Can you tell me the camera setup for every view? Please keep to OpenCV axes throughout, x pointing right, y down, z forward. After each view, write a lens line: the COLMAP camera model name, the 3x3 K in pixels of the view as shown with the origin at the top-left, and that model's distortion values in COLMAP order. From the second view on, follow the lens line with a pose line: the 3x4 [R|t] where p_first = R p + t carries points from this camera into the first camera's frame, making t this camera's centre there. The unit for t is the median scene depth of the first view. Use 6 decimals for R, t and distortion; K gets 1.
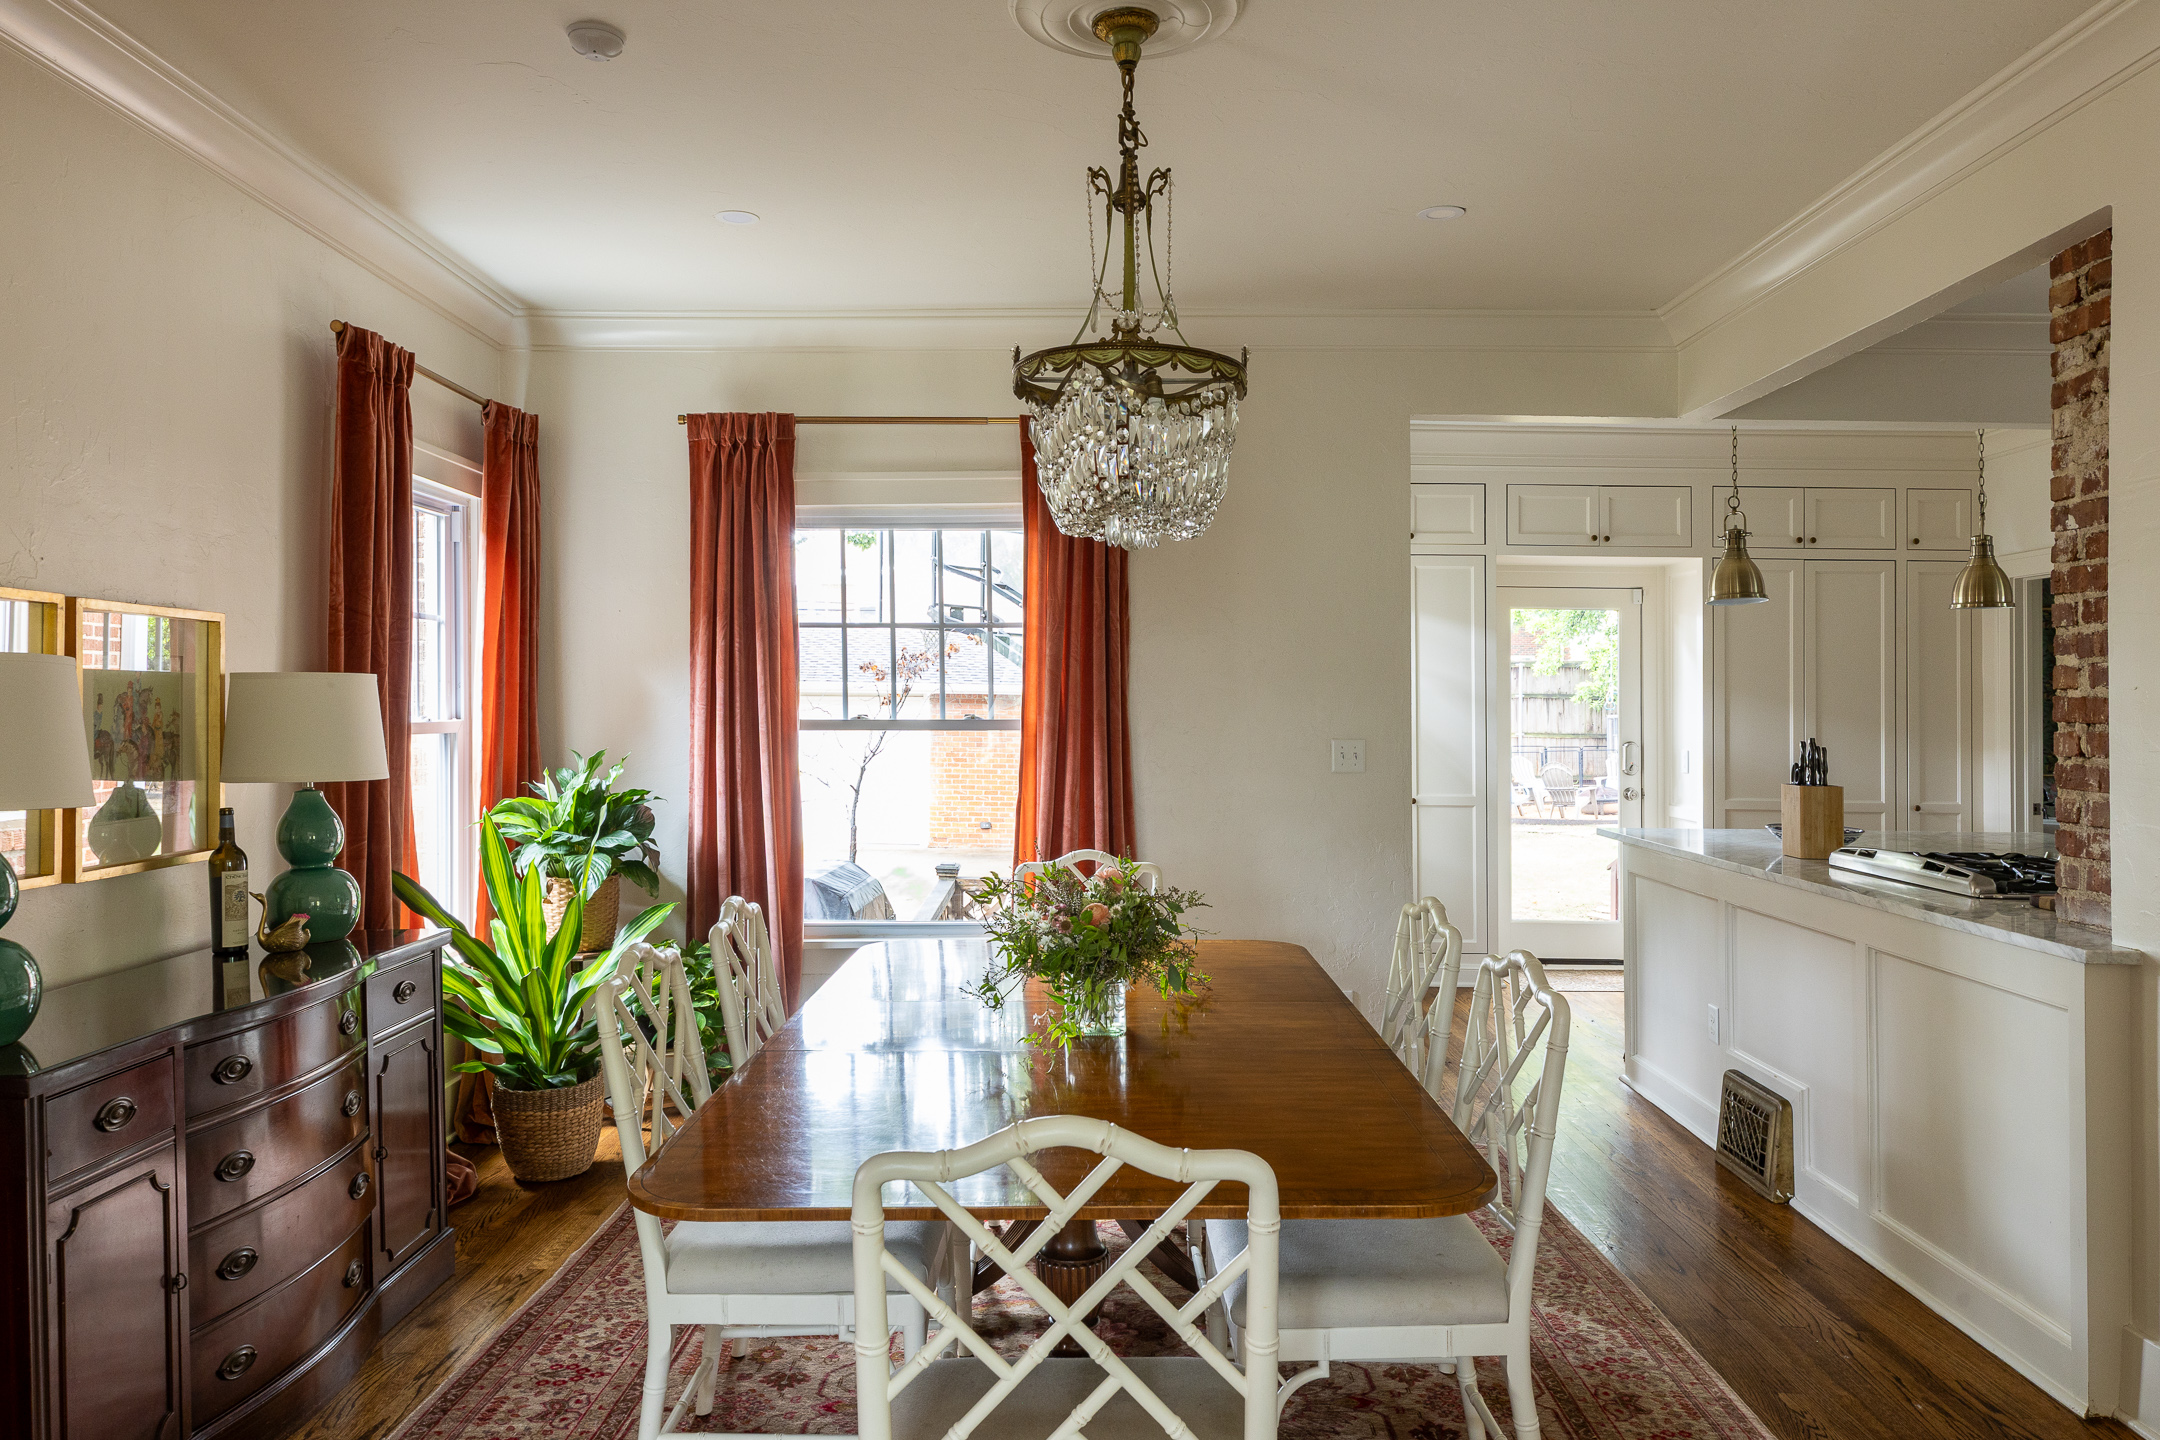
lens RADIAL K [[1450.9, 0, 1082.5], [0, 1450.9, 720.8], [0, 0, 1]] dist [0.016999, -0.001933]
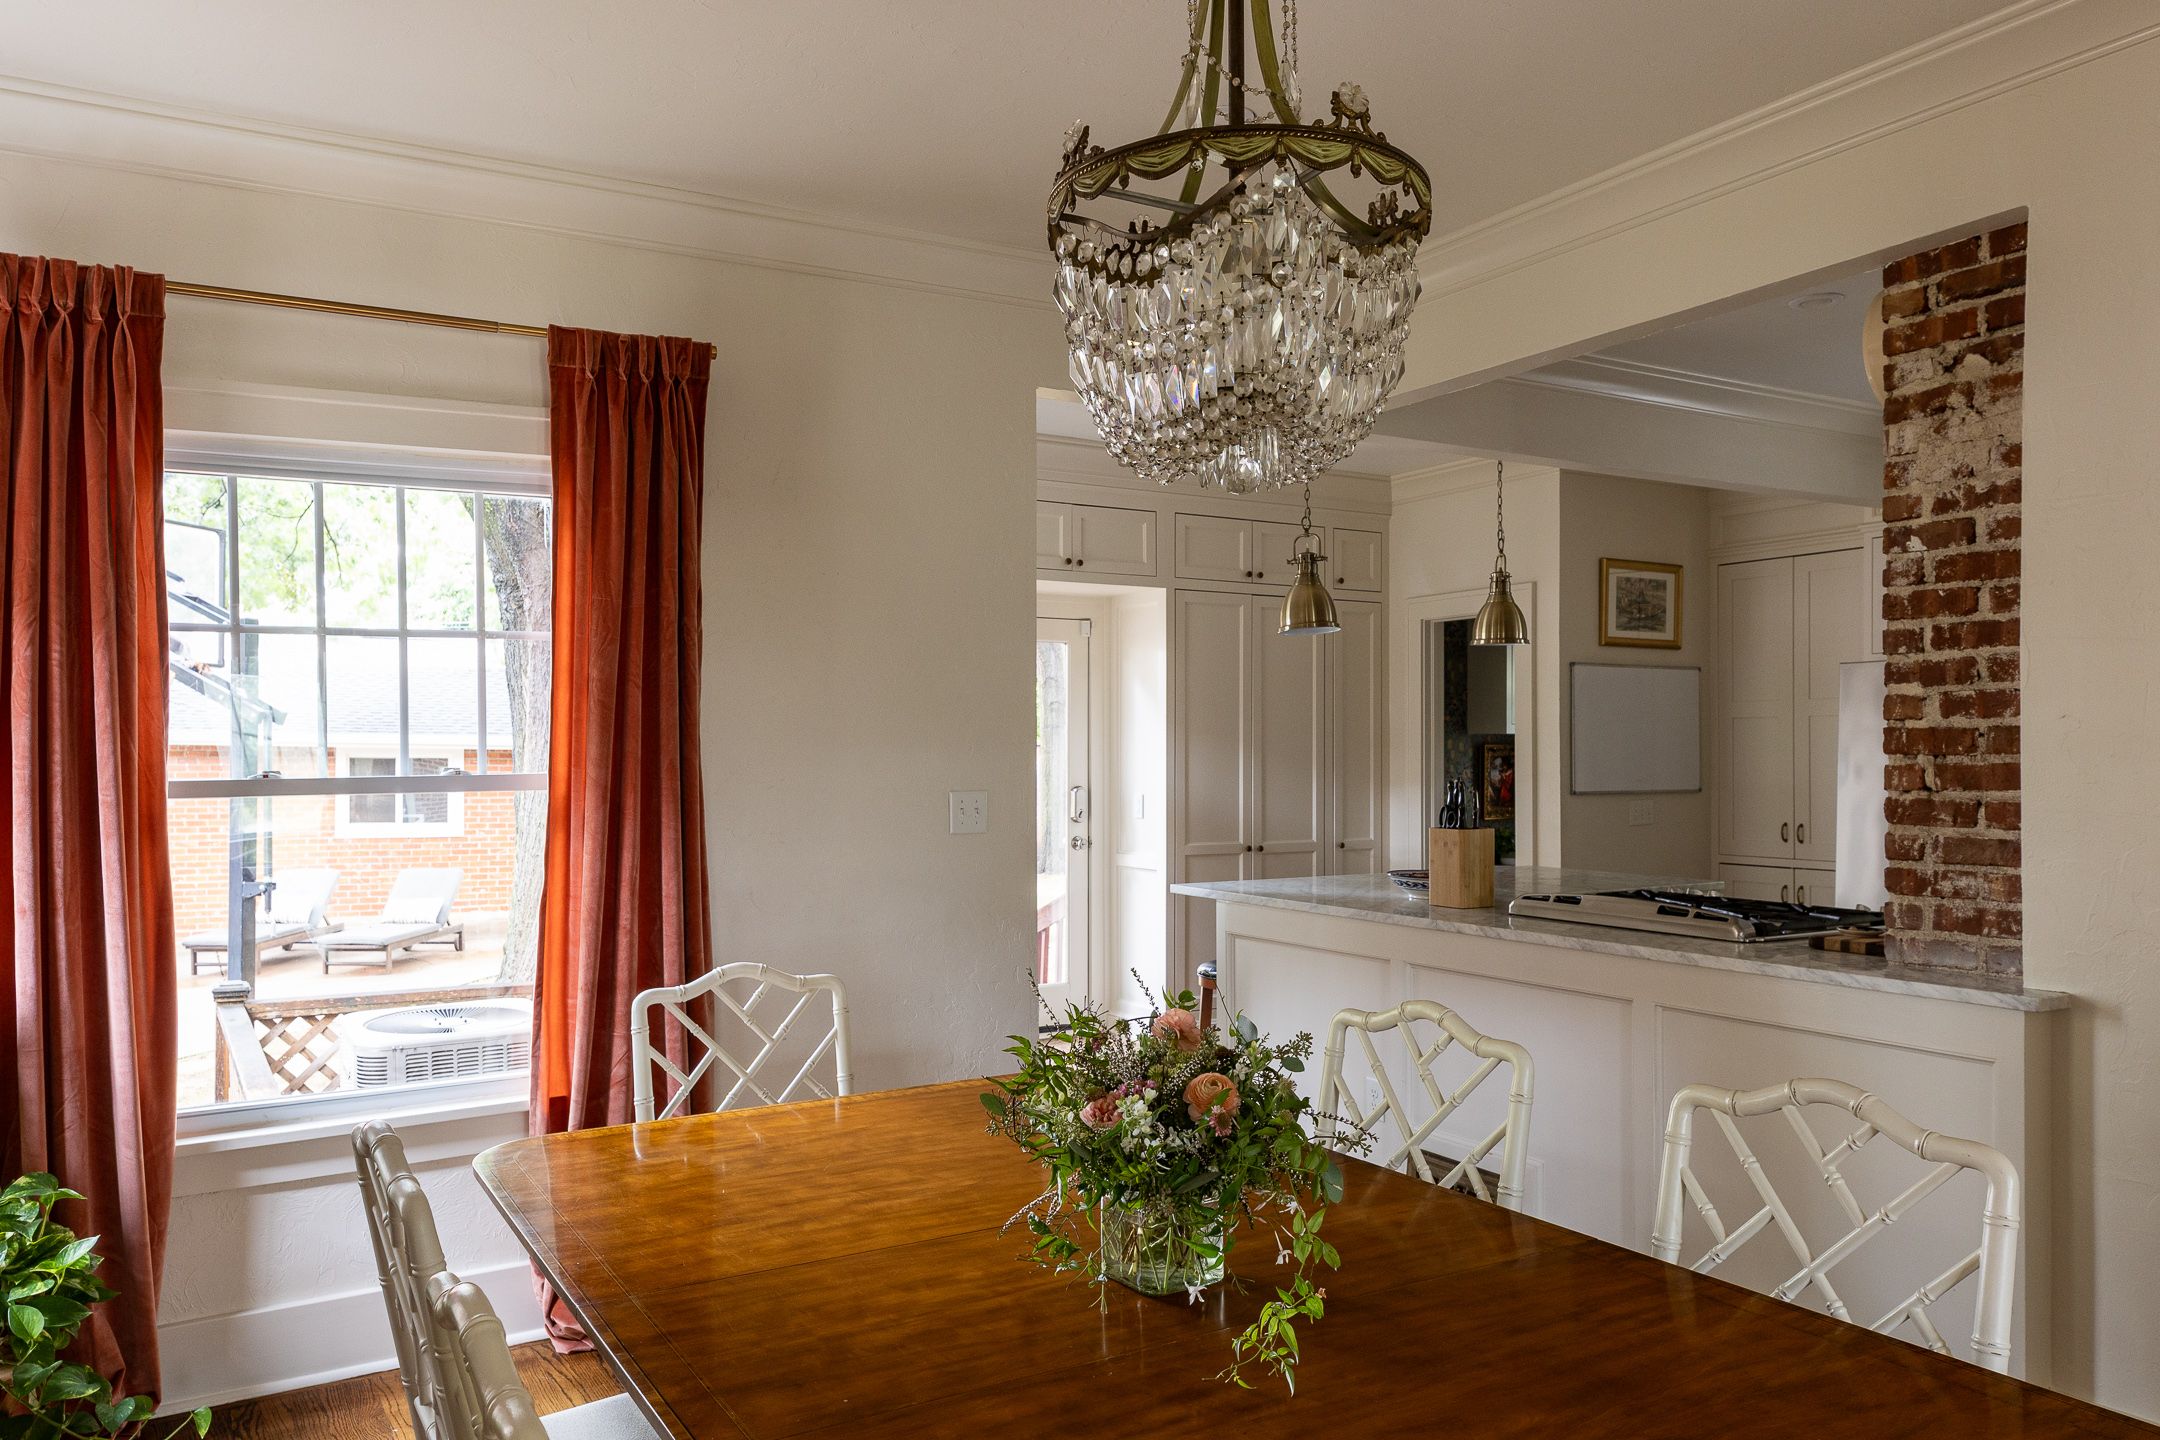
lens RADIAL K [[1545.5, 0, 1055.1], [0, 1545.5, 751.4], [0, 0, 1]] dist [0.007754, 0.001450]
pose [[0.868273, -0.012152, 0.495938, -0.258162], [0.017625, 0.999824, -0.006360, -0.003570], [-0.495773, 0.014264, 0.868335, 0.335739]]
